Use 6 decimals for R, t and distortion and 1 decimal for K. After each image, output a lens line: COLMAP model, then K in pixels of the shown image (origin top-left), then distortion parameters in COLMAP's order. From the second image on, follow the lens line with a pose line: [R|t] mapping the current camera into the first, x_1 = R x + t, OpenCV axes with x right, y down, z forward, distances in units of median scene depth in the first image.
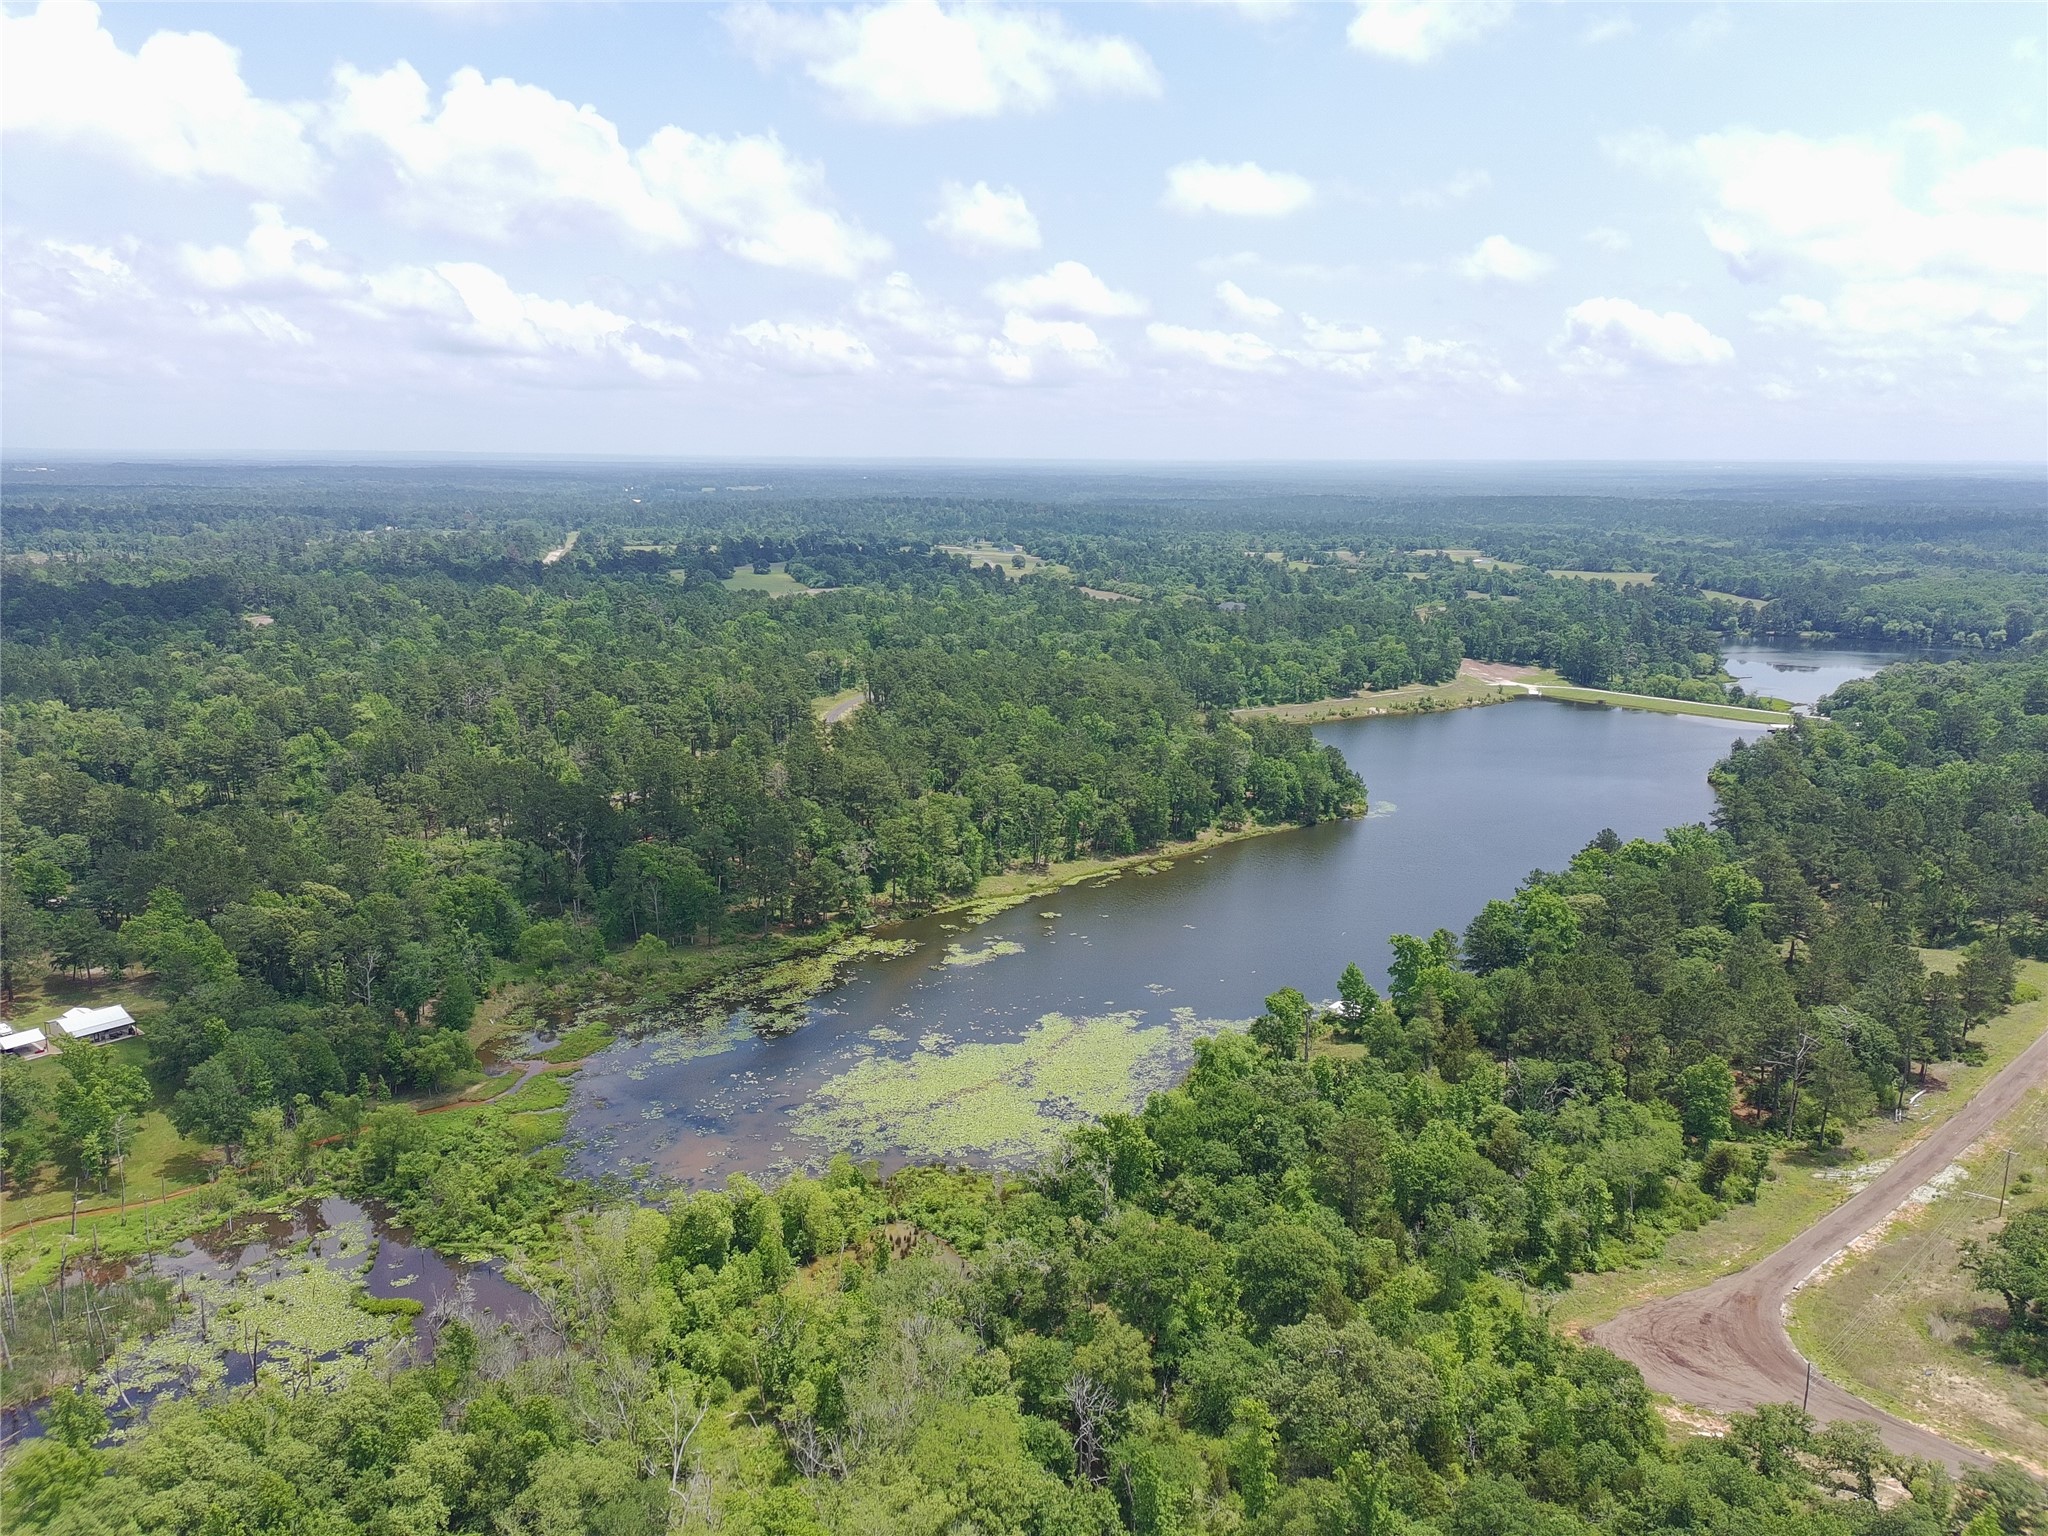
lens RADIAL K [[1515.5, 0, 1016.0], [0, 1515.5, 767.5], [0, 0, 1]] dist [0.078279, -0.082256]
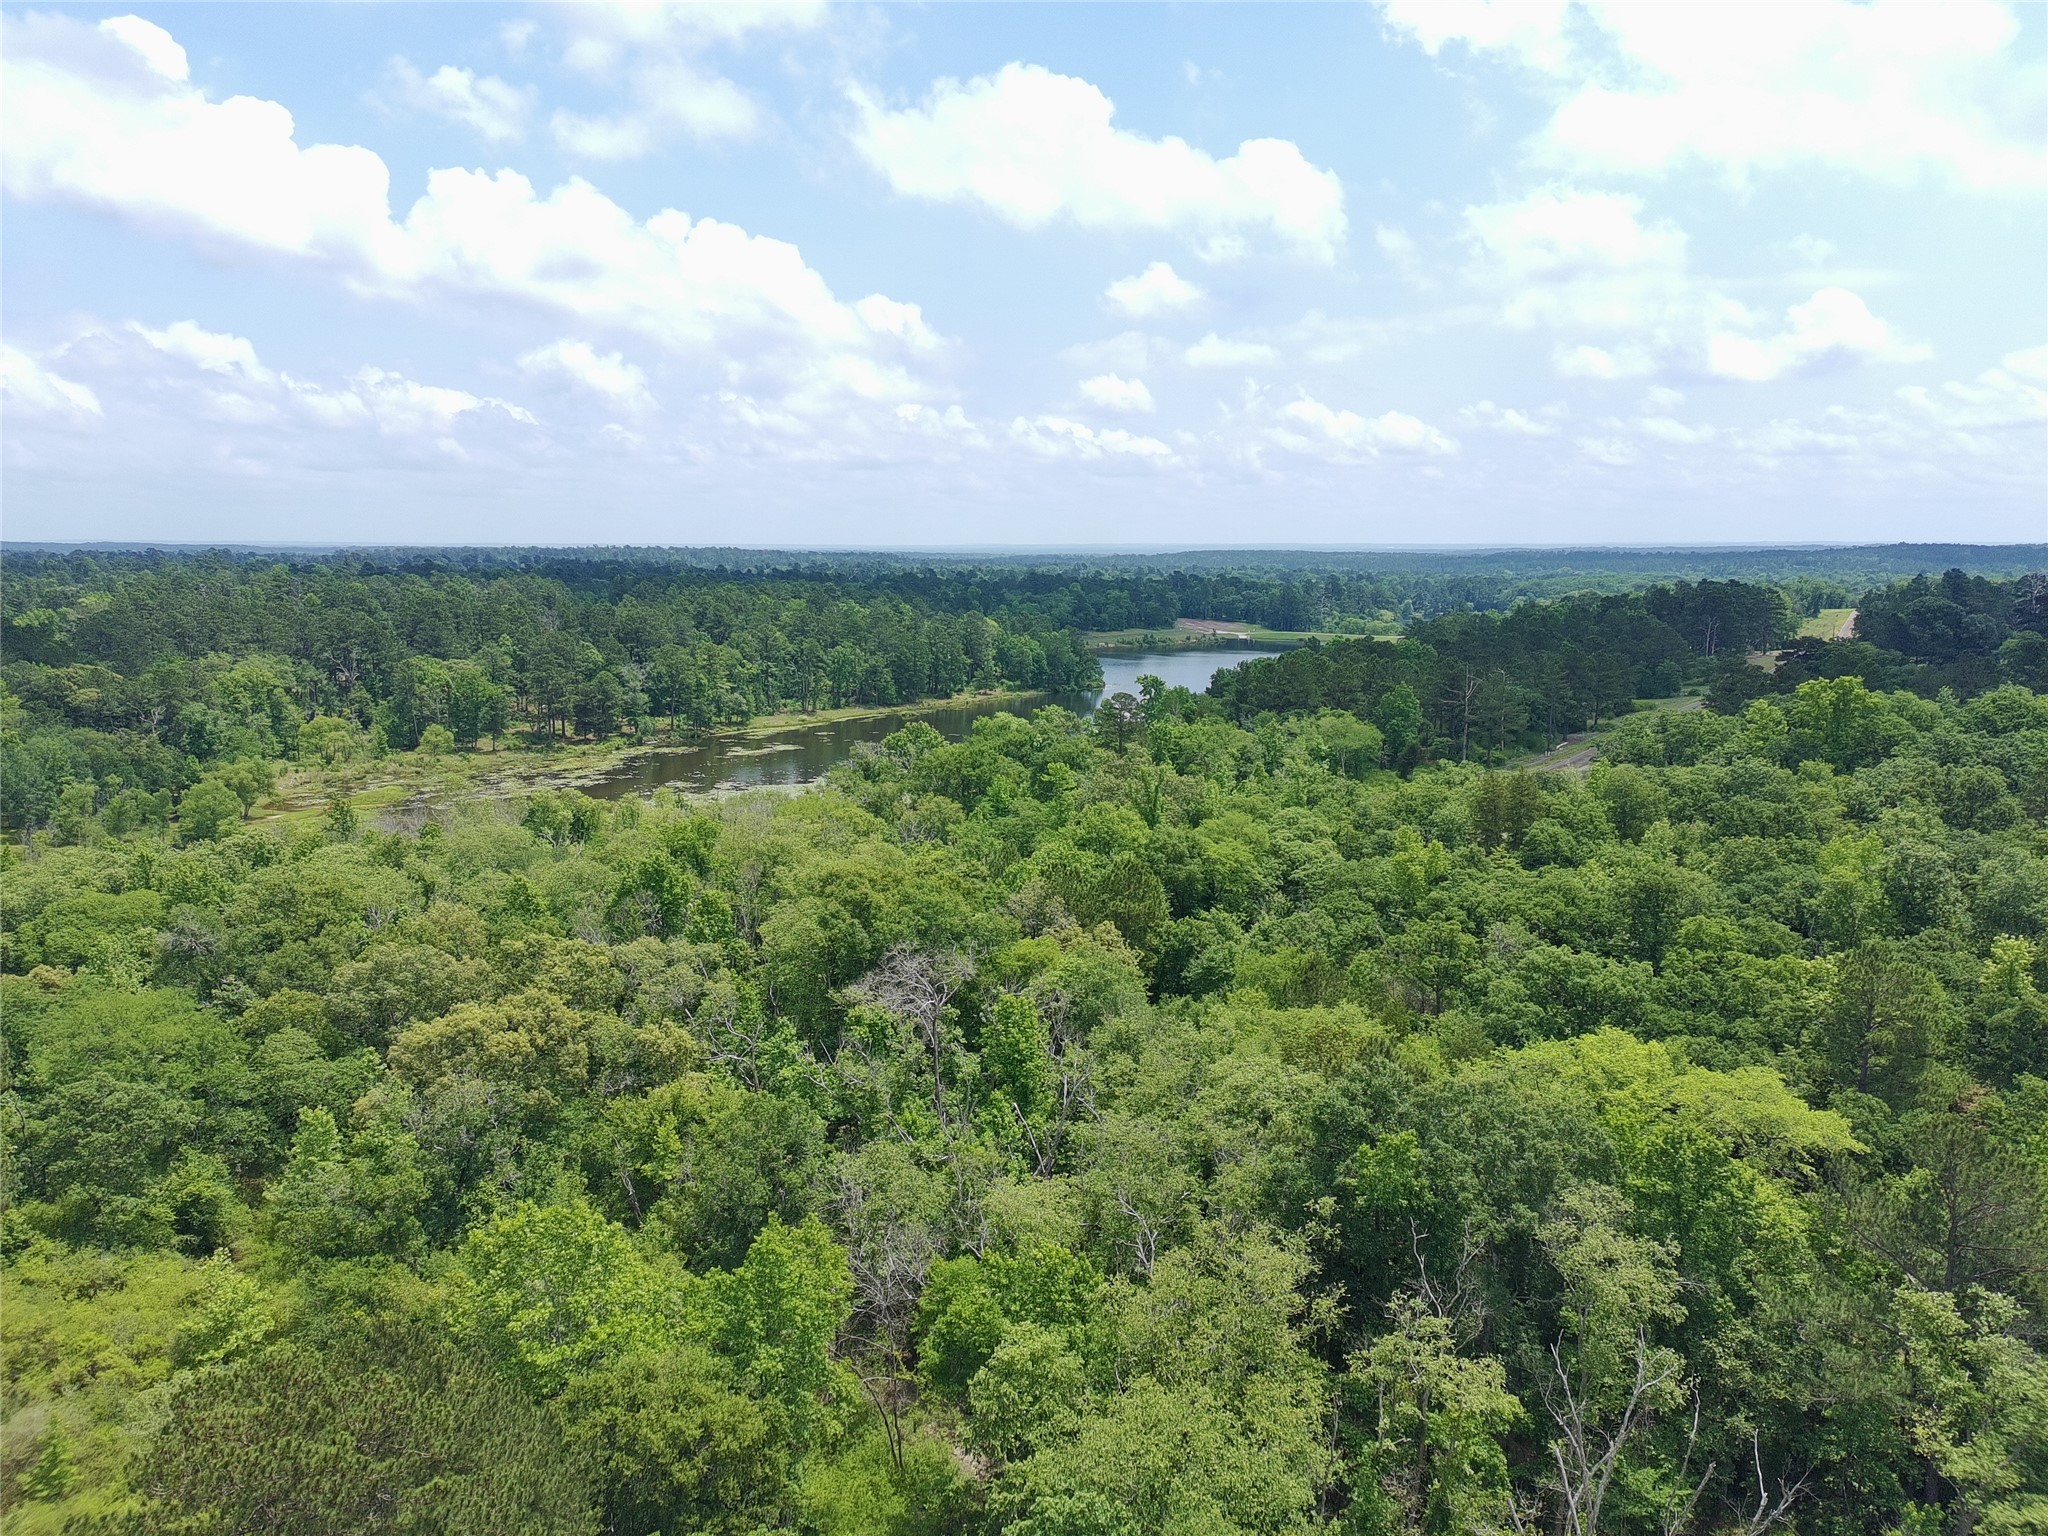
lens RADIAL K [[1515.5, 0, 1016.1], [0, 1515.5, 779.3], [0, 0, 1]] dist [0.078279, -0.082256]
pose [[0.983368, -0.029867, 0.179149, -0.033018], [0.038044, 0.998377, -0.042386, 0.161373], [-0.177592, 0.048497, 0.982908, -0.064514]]
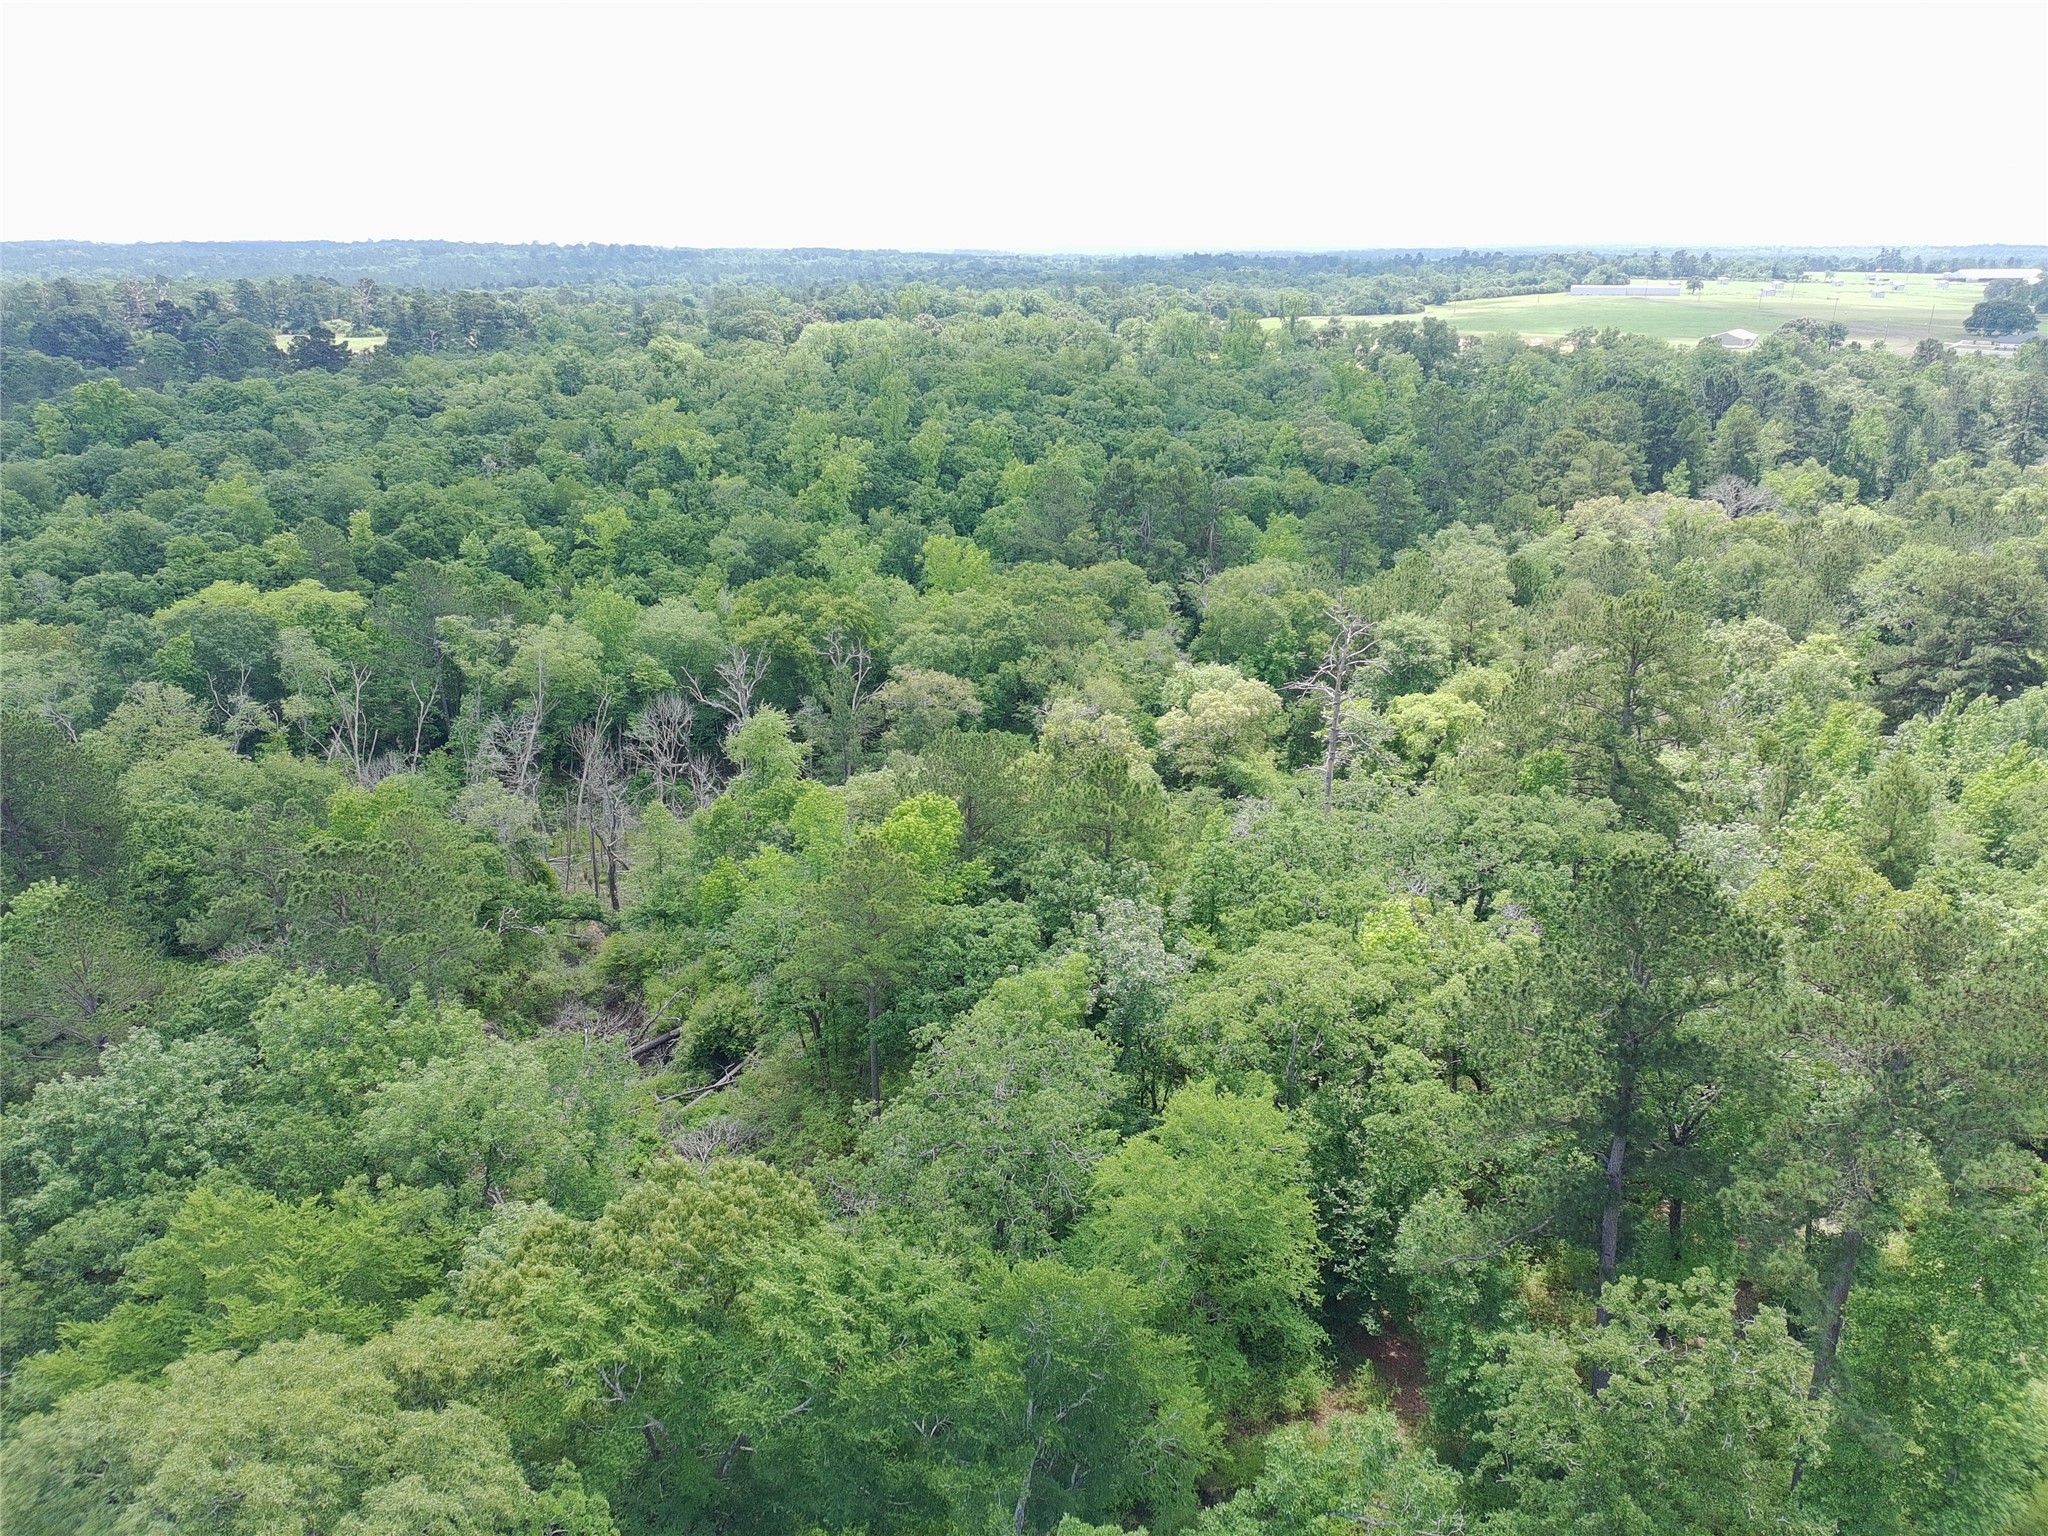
lens RADIAL K [[1515.5, 0, 1021.7], [0, 1515.5, 776.1], [0, 0, 1]] dist [0.078279, -0.082256]
pose [[0.258278, -0.323243, 0.910388, -0.211398], [0.191810, 0.940759, 0.279610, 0.166359], [-0.946837, 0.102405, 0.304979, -0.160143]]
